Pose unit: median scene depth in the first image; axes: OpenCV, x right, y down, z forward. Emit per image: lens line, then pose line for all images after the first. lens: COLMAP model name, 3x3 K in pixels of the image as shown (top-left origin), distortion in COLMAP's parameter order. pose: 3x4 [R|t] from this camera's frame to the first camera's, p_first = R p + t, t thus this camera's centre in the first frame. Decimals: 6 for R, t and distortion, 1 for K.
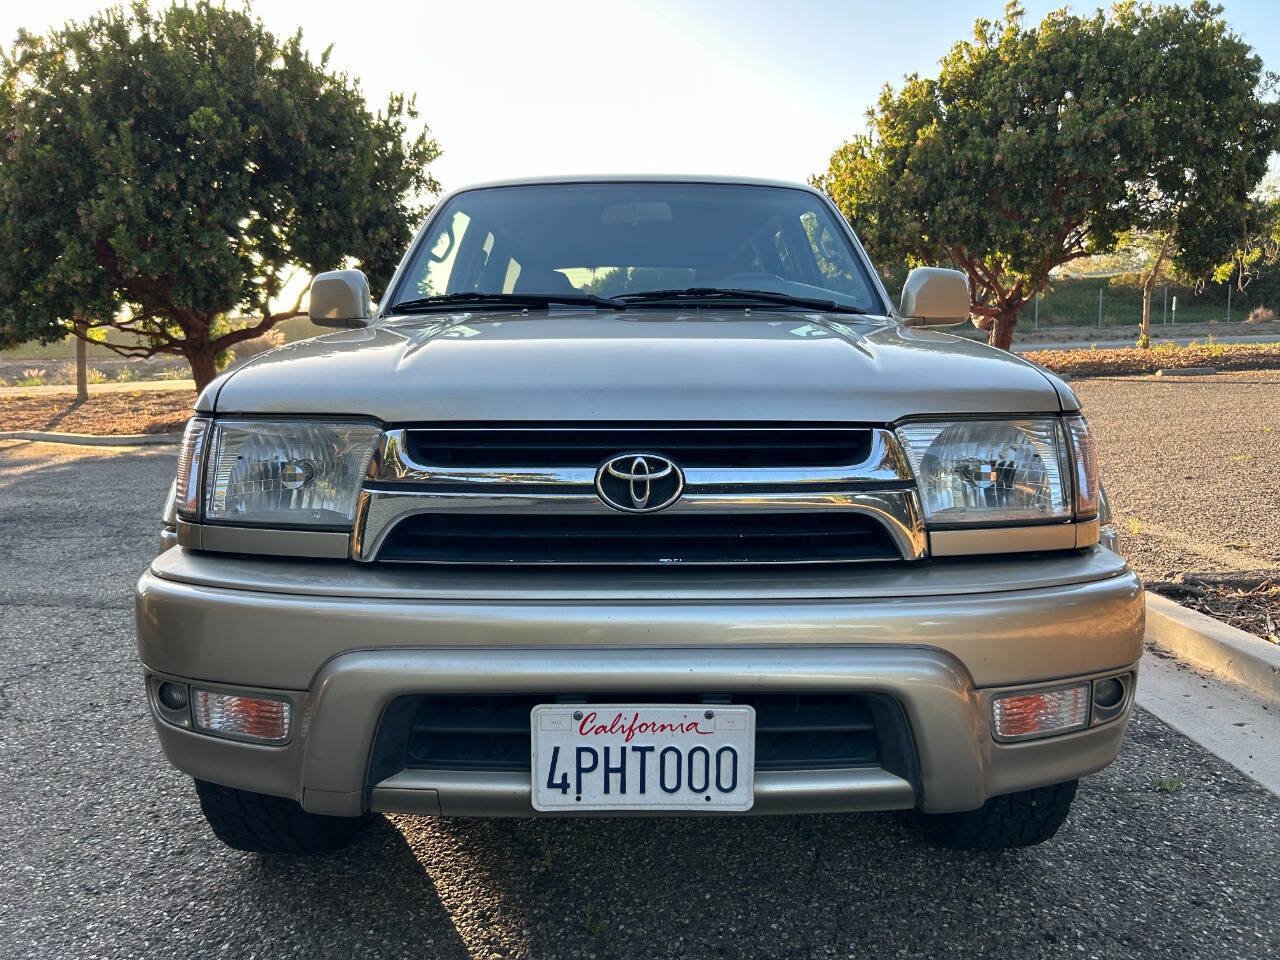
lens RADIAL K [[972.9, 0, 643.2], [0, 972.9, 483.3], [0, 0, 1]] dist [0.044505, -0.055358]
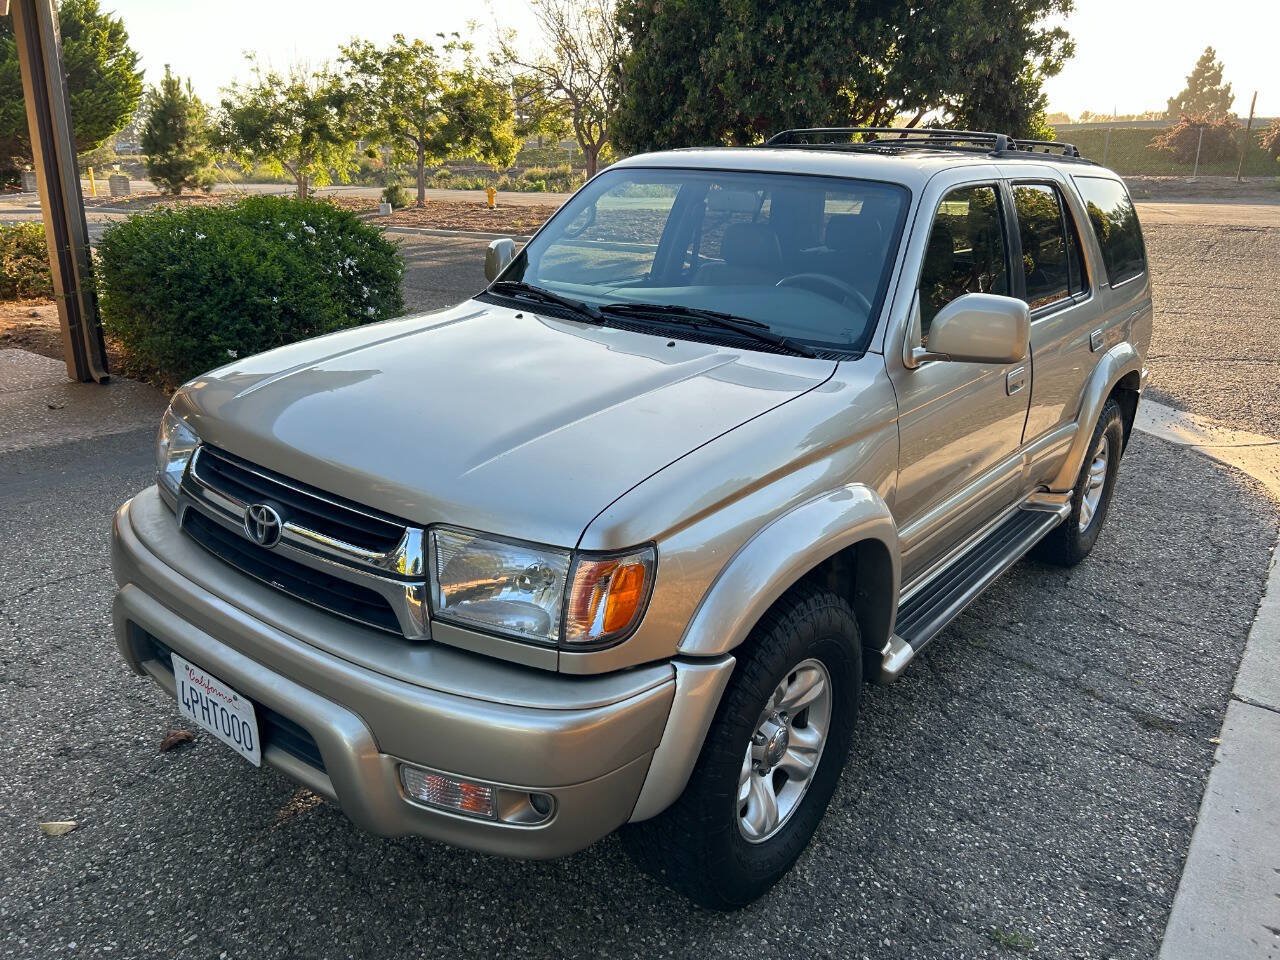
lens RADIAL K [[972.9, 0, 629.8], [0, 972.9, 473.8], [0, 0, 1]] dist [0.044505, -0.055358]
pose [[0.776770, 0.227762, -0.587156, 0.130745], [-0.120988, 0.968915, 0.215790, -0.047389], [0.618054, -0.096580, 0.780181, 0.025263]]
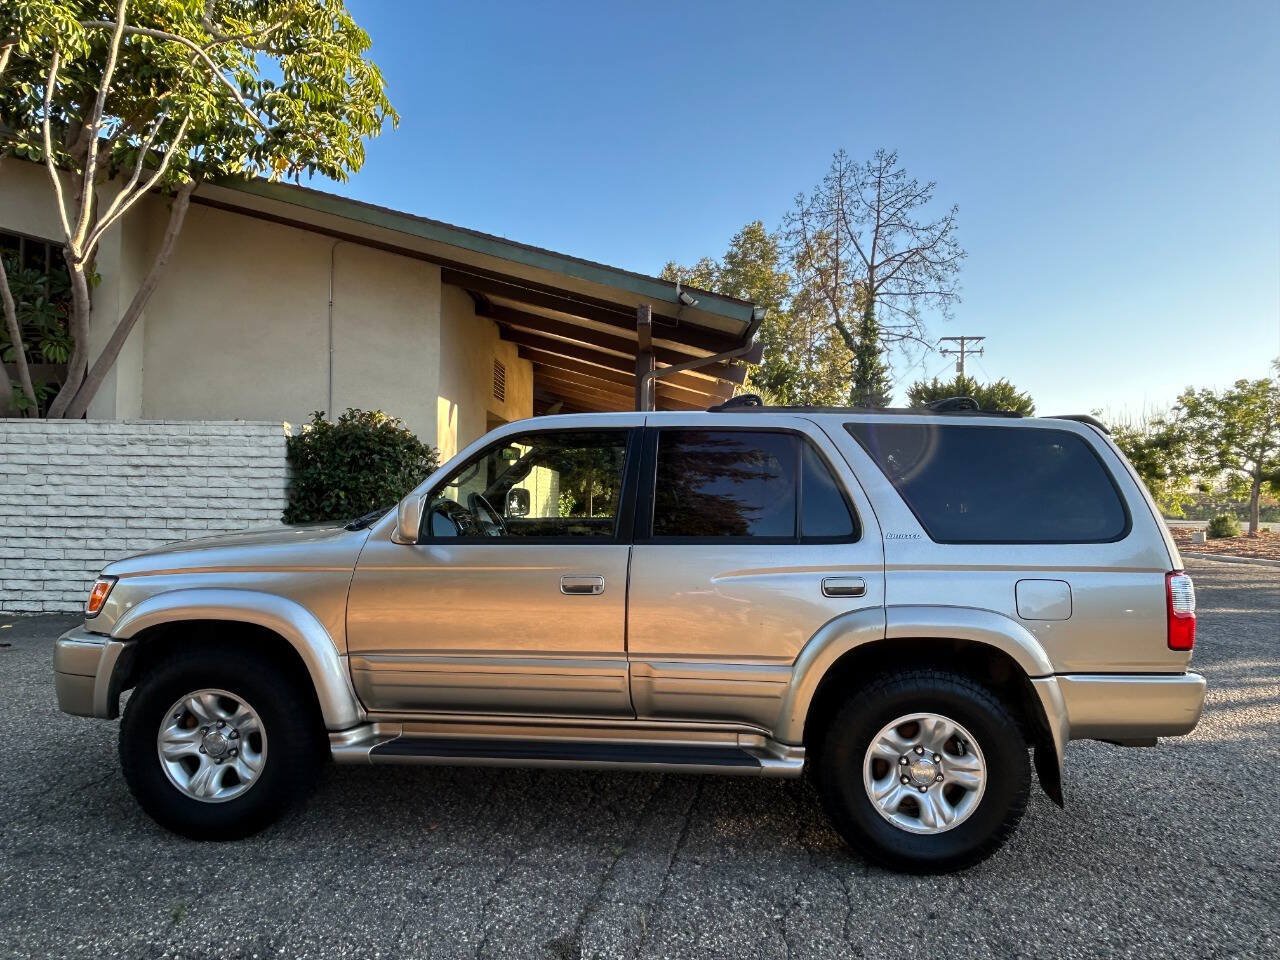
lens RADIAL K [[824.4, 0, 636.4], [0, 824.4, 474.8], [0, 0, 1]] dist [-0.019389, 0.015946]
pose [[-0.077455, 0.001991, -0.996994, 0.288244], [-0.142577, 0.989698, 0.013053, -0.064715], [0.986748, 0.143160, -0.076373, 0.296543]]
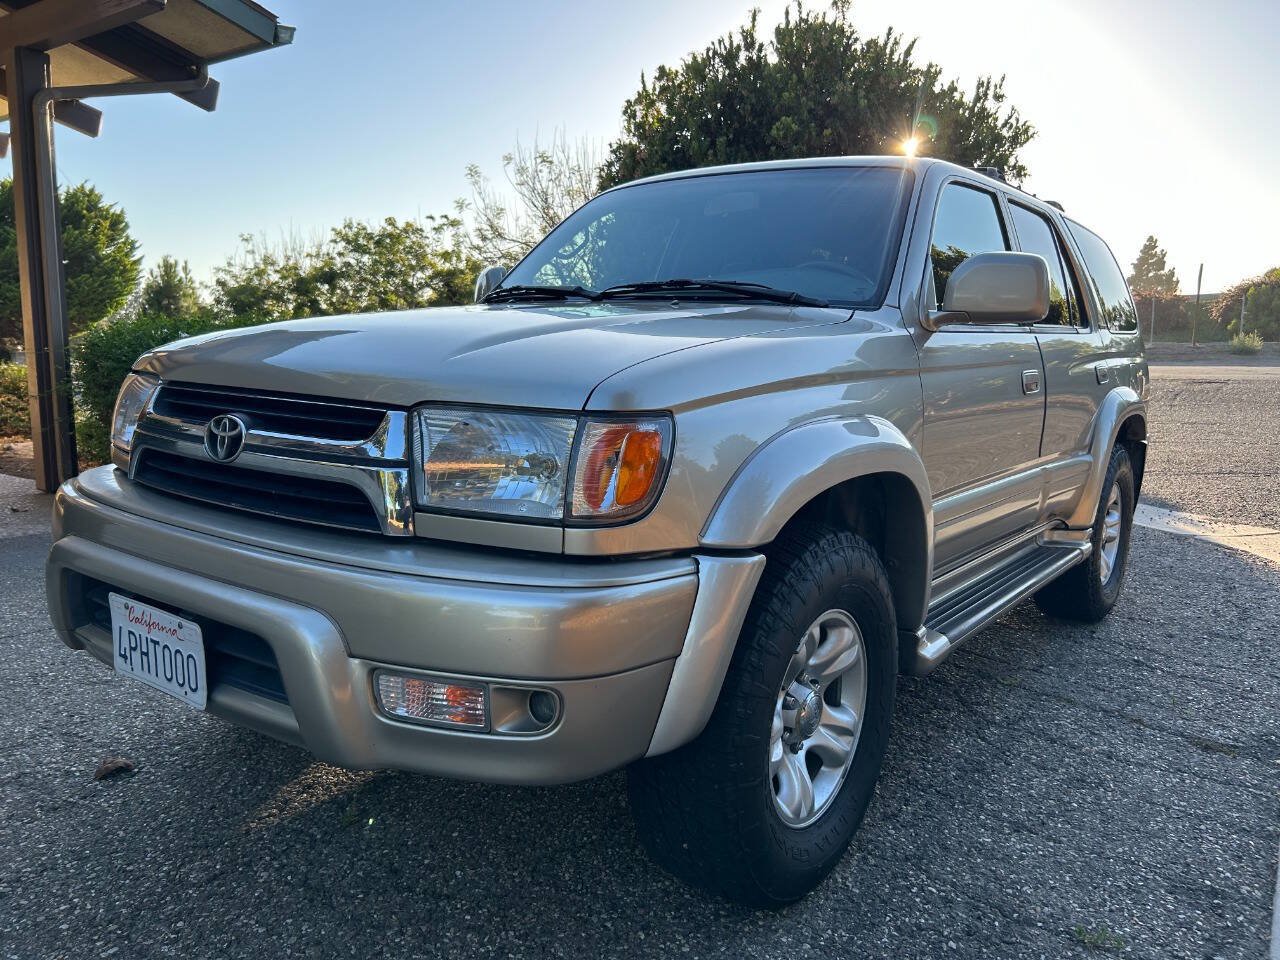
lens RADIAL K [[972.9, 0, 638.6], [0, 972.9, 489.2], [0, 0, 1]] dist [0.044505, -0.055358]
pose [[0.794519, 0.117756, -0.595713, 0.125096], [-0.109933, 0.992700, 0.049610, -0.006071], [0.597206, 0.026072, 0.801664, 0.034232]]
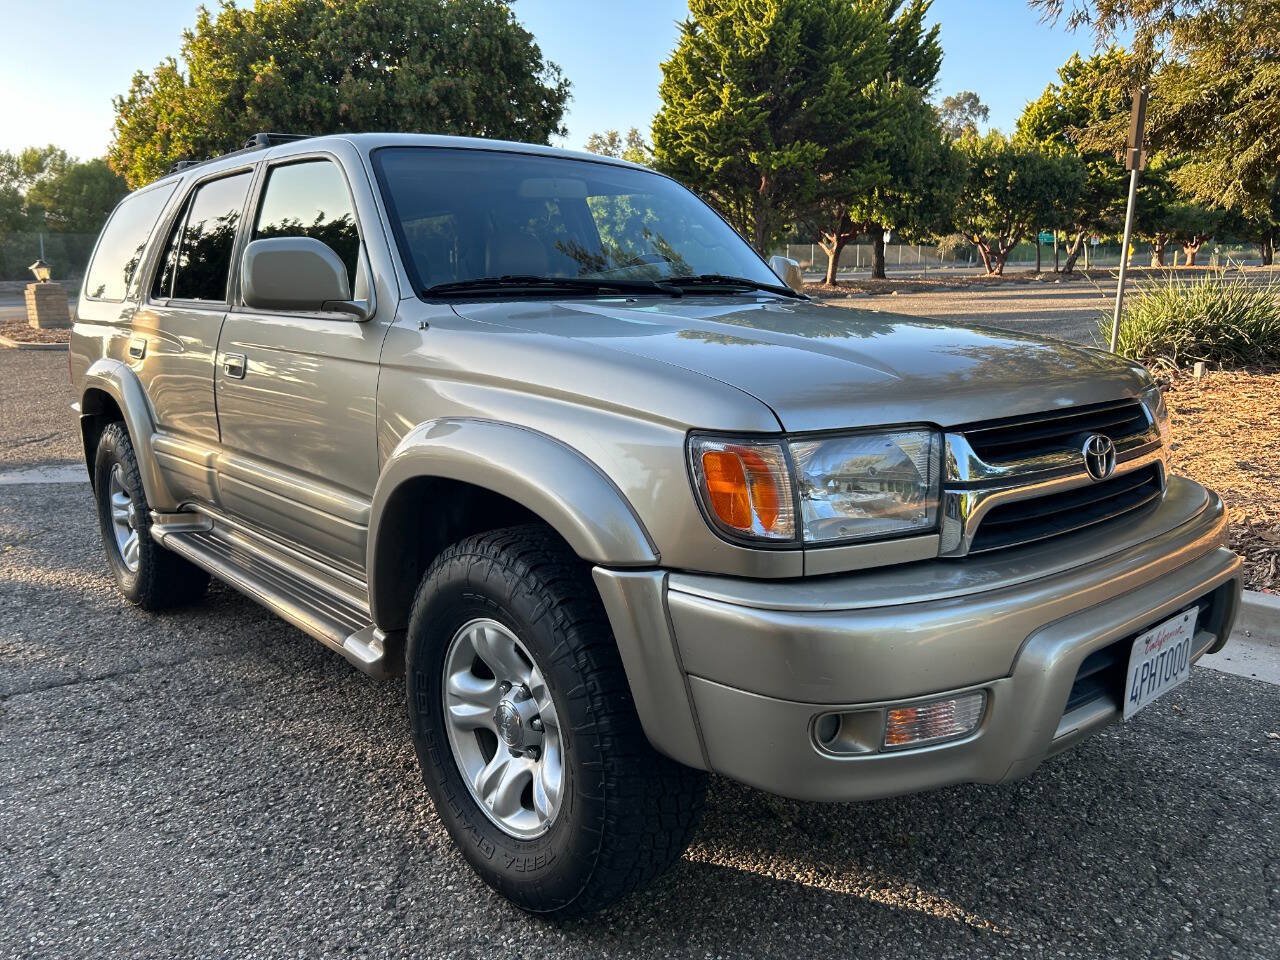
lens RADIAL K [[972.9, 0, 649.6], [0, 972.9, 482.0], [0, 0, 1]] dist [0.044505, -0.055358]
pose [[0.750563, -0.120672, 0.649687, -0.138310], [0.085588, 0.992655, 0.085497, -0.013920], [-0.655232, -0.008566, 0.755379, 0.044592]]
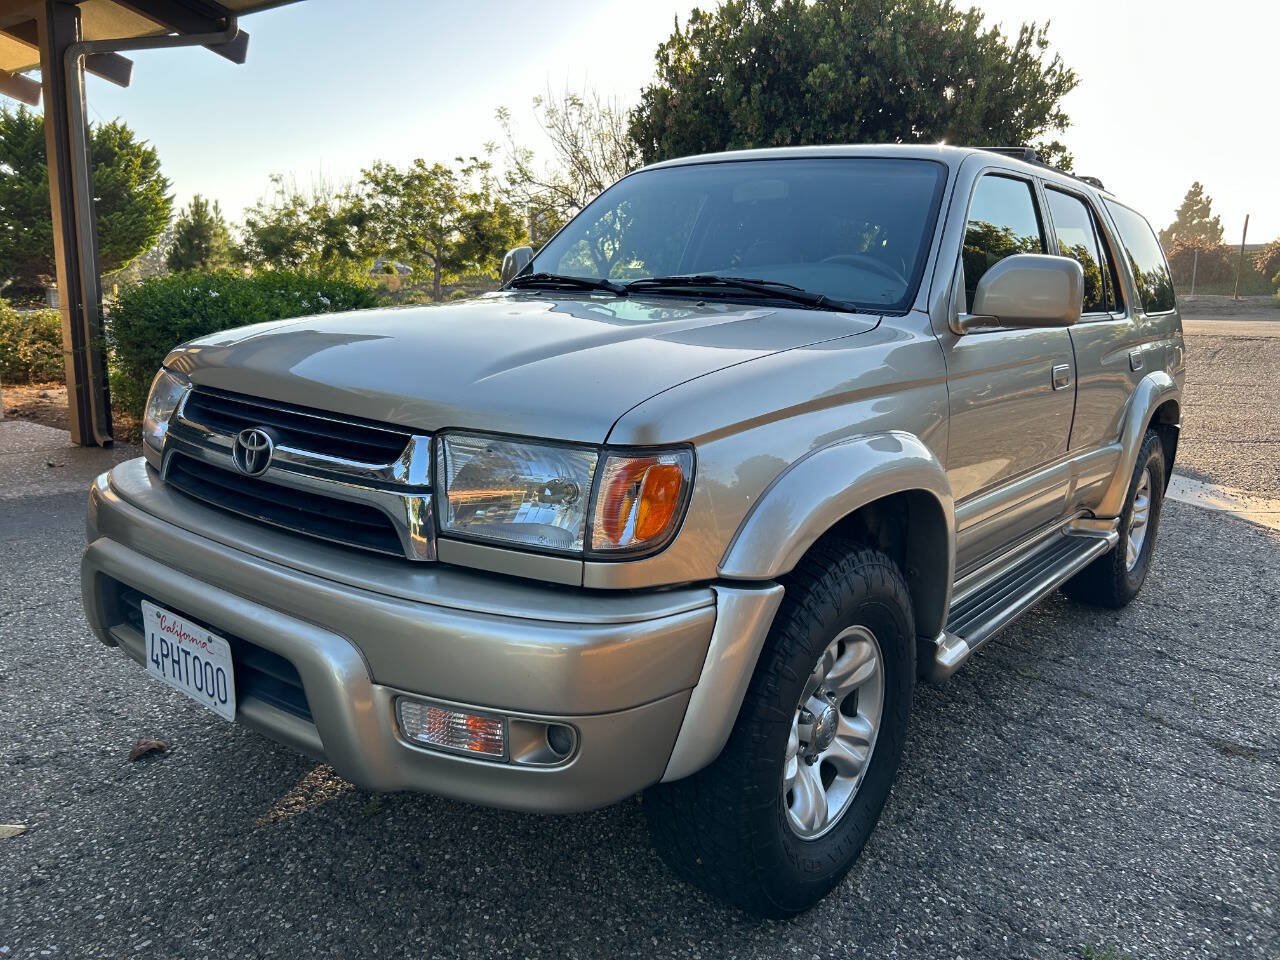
lens RADIAL K [[972.9, 0, 636.0], [0, 972.9, 475.9], [0, 0, 1]] dist [0.044505, -0.055358]
pose [[0.774725, 0.158447, -0.612124, 0.124512], [-0.125280, 0.987366, 0.097019, -0.016688], [0.619763, 0.001524, 0.784787, 0.033906]]
